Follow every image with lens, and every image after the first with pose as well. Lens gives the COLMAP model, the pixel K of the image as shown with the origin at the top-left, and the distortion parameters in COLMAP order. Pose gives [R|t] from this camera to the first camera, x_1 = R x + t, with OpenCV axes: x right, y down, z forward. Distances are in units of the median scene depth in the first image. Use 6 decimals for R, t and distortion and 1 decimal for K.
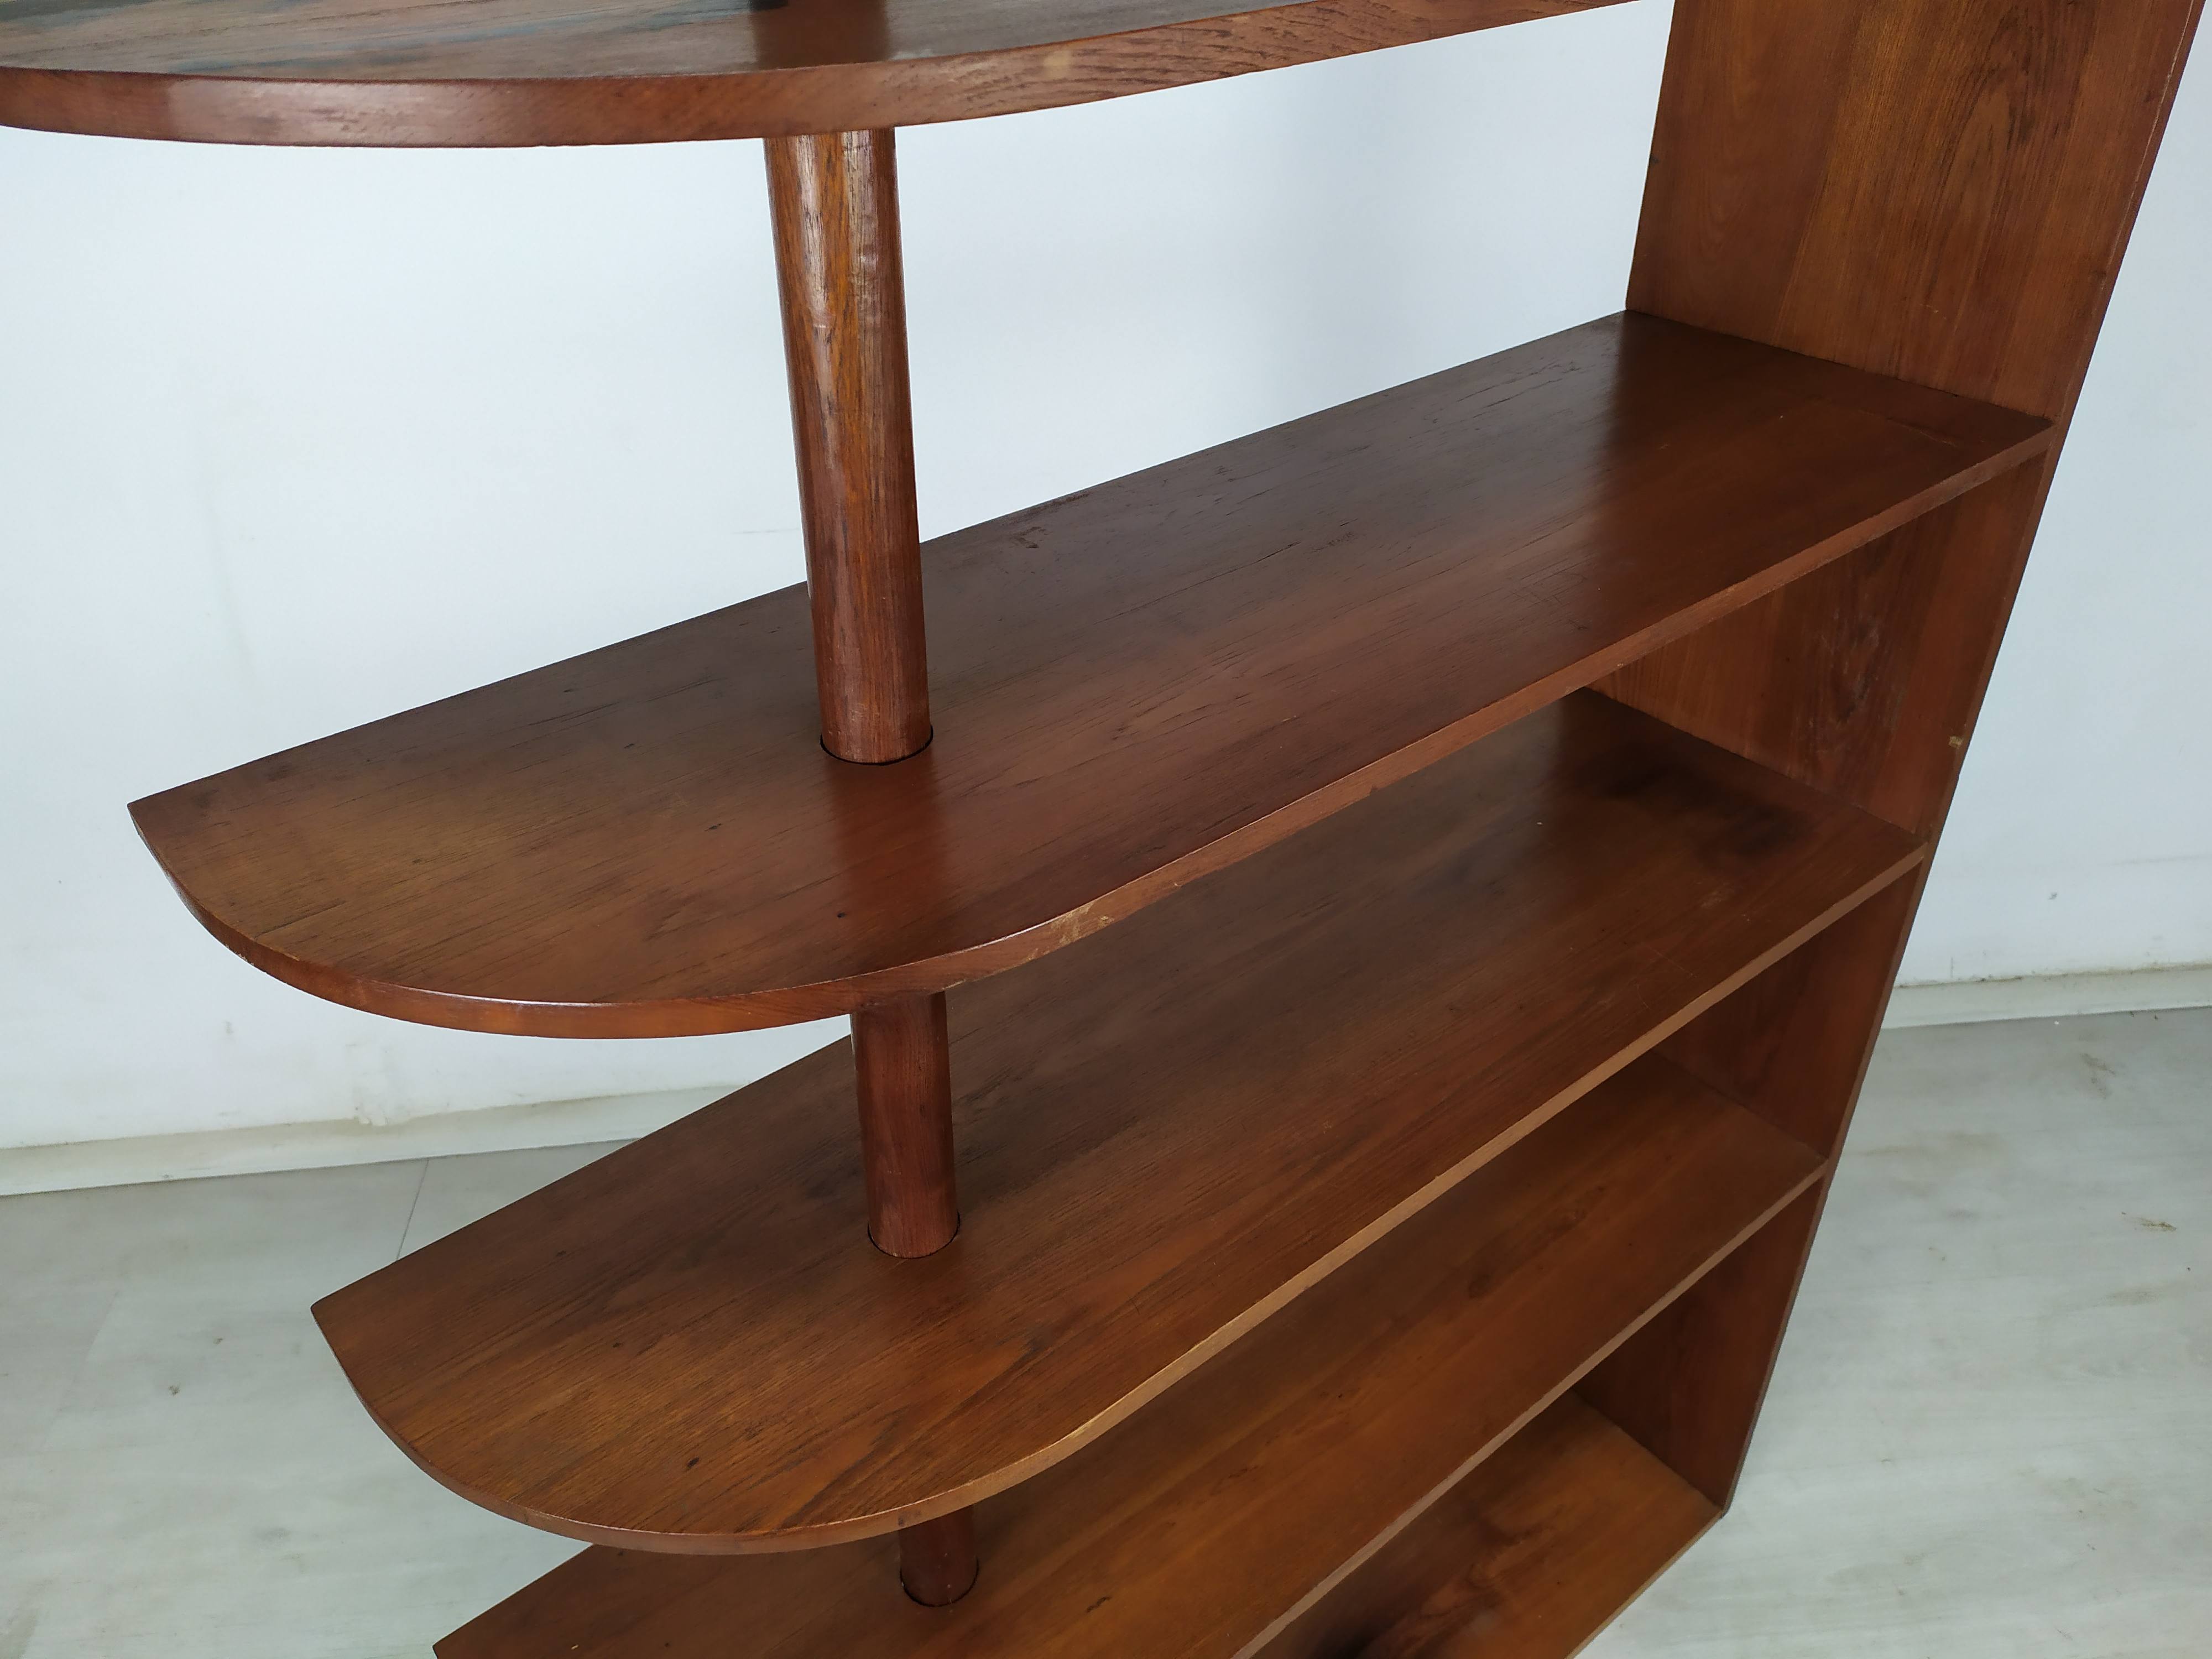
lens RADIAL K [[1746.2, 0, 1098.6], [0, 1746.2, 822.2], [0, 0, 1]] dist [-0.000683, 0.002334]
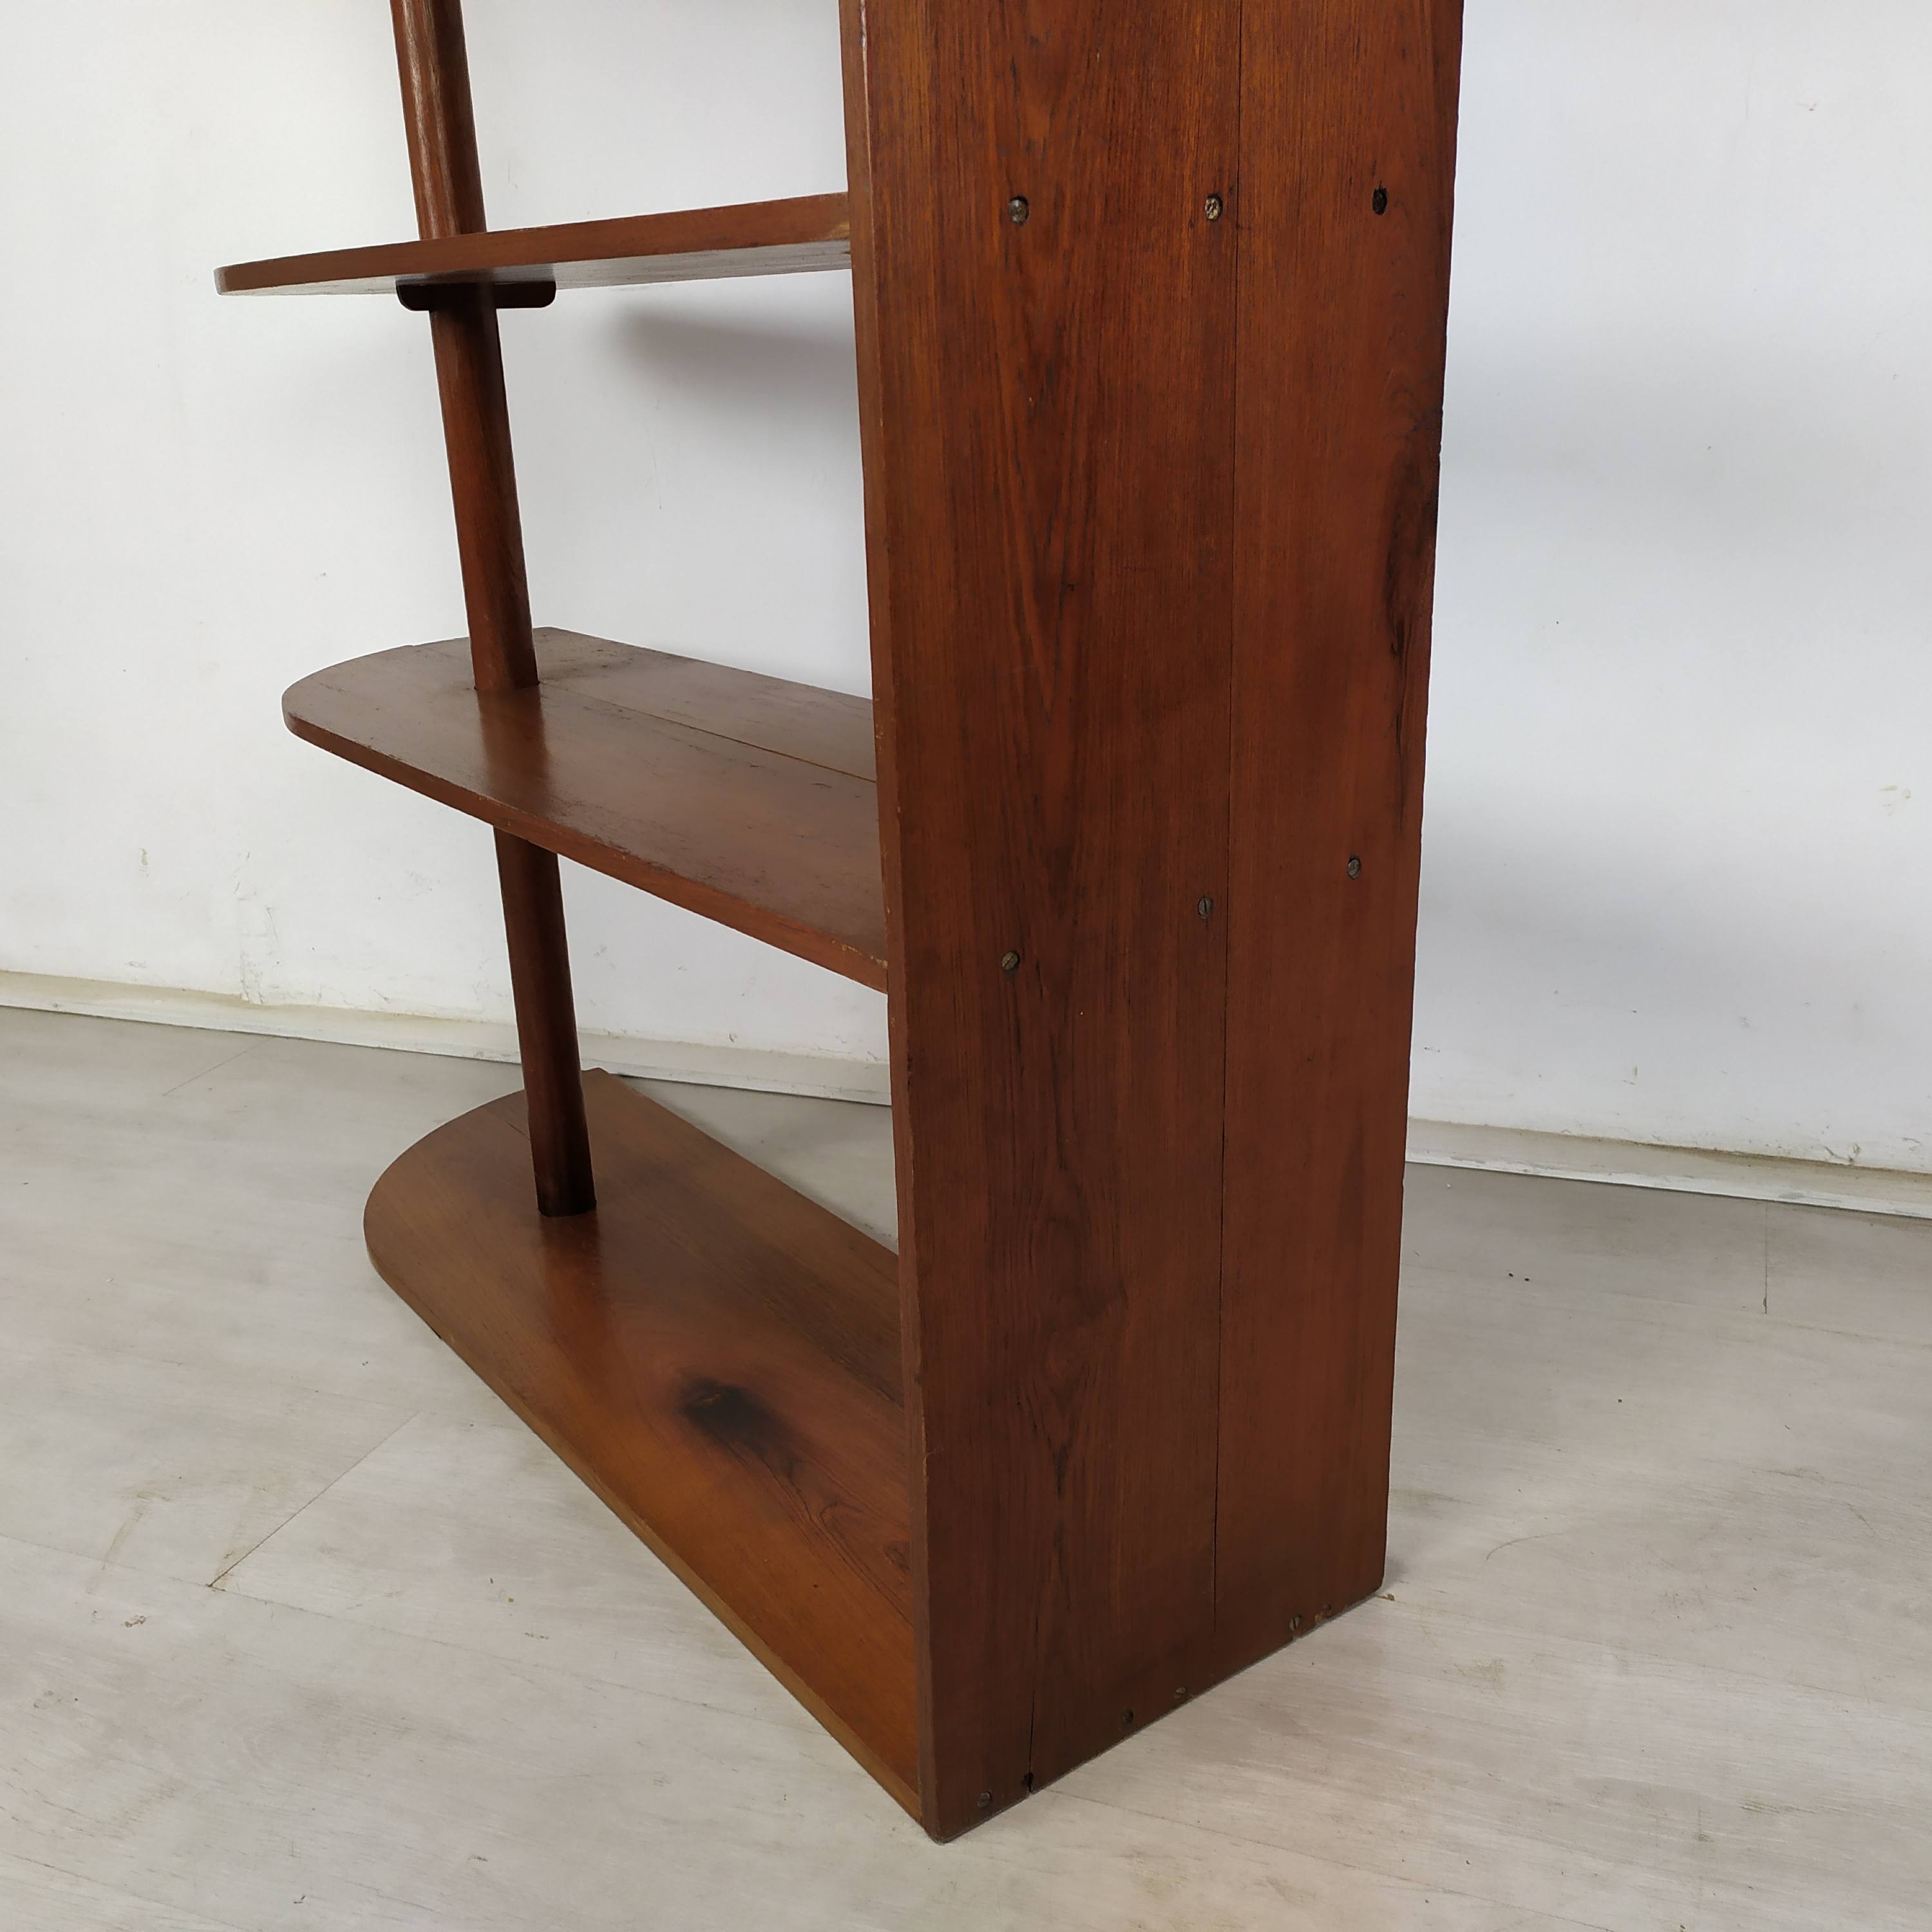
lens RADIAL K [[1997.9, 0, 956.9], [0, 1997.9, 942.4], [0, 0, 1]] dist [0.013948, 0.000000]
pose [[0.885948, 0.117935, -0.448540, 0.425816], [-0.231985, 0.950134, -0.208393, 0.307534], [0.401596, 0.288680, 0.869128, 0.250769]]
